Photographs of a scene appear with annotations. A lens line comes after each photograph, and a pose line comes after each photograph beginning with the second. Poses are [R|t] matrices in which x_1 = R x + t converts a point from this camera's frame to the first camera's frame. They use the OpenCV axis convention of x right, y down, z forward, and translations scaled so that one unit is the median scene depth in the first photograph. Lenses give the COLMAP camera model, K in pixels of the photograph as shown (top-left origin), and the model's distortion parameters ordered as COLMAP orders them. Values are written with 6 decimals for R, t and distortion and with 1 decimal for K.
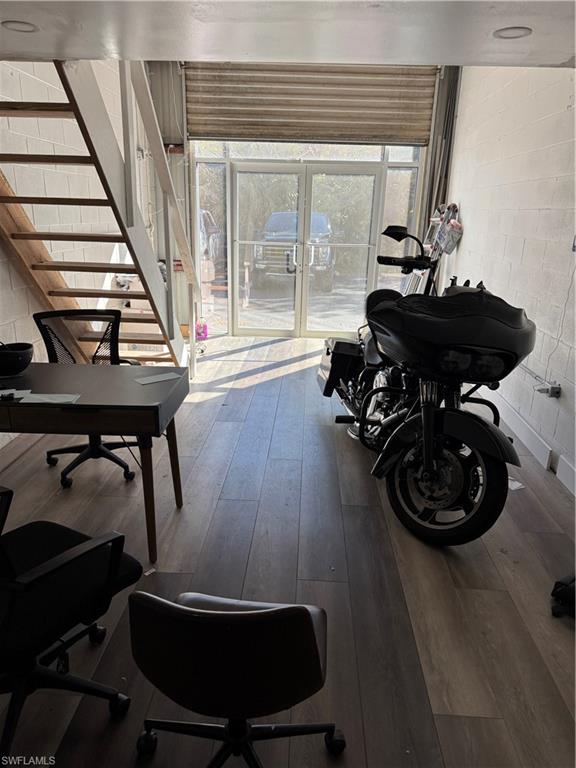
lens RADIAL K [[538.1, 0, 286.8], [0, 538.1, 382.9], [0, 0, 1]] dist [0.032955, -0.031196]
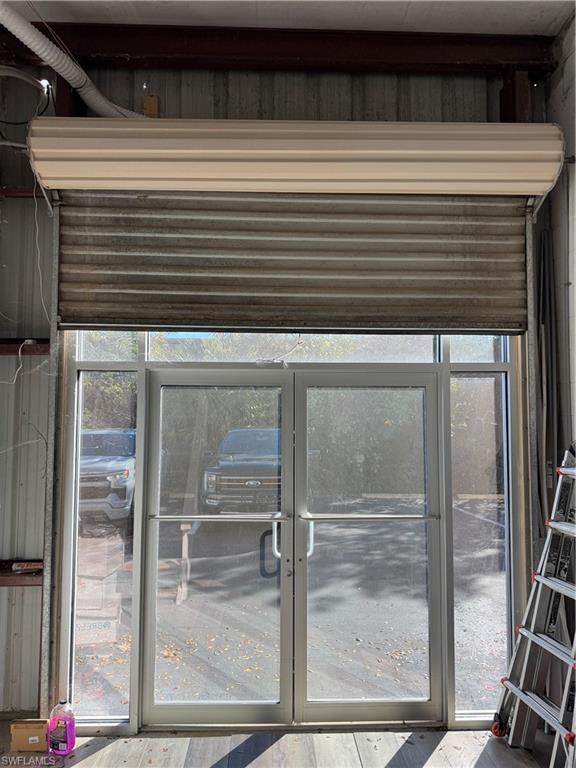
lens RADIAL K [[538.1, 0, 282.8], [0, 538.1, 384.5], [0, 0, 1]] dist [0.032955, -0.031196]
pose [[0.996799, -0.019553, 0.077525, -0.015635], [0.045955, 0.933575, -0.355423, -0.213963], [-0.065425, 0.357847, 0.931485, 0.539634]]
